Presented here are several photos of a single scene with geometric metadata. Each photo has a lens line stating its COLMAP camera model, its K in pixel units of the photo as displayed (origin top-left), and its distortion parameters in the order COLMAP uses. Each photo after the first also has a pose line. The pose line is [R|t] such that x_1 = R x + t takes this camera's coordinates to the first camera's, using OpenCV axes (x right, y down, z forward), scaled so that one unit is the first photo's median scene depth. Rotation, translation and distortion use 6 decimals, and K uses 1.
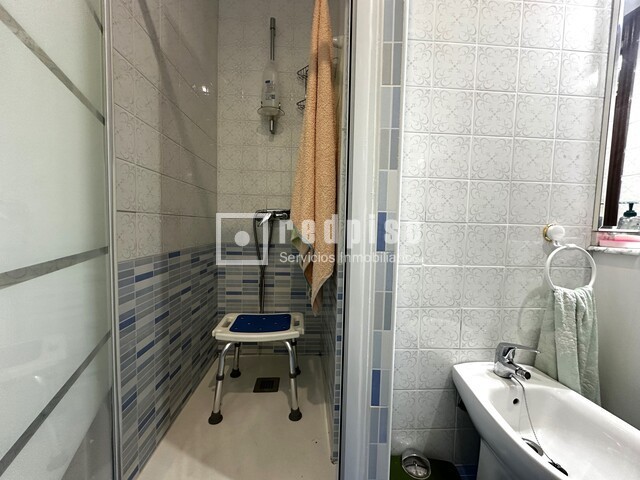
lens RADIAL K [[258.9, 0, 319.3], [0, 258.9, 240.2], [0, 0, 1]] dist [-0.000891, -0.000036]
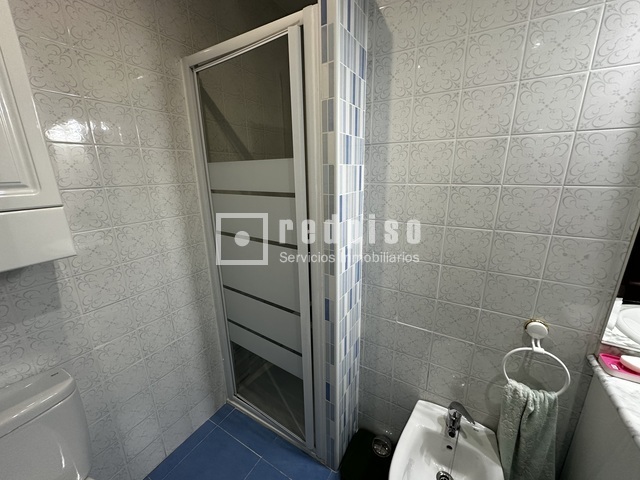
lens RADIAL K [[258.9, 0, 321.8], [0, 258.9, 239.6], [0, 0, 1]] dist [-0.000891, -0.000036]
pose [[0.826132, 0.112337, -0.552166, 0.765694], [0.004541, 0.978566, 0.205882, -0.572664], [0.563459, -0.172593, 0.807914, -0.170590]]
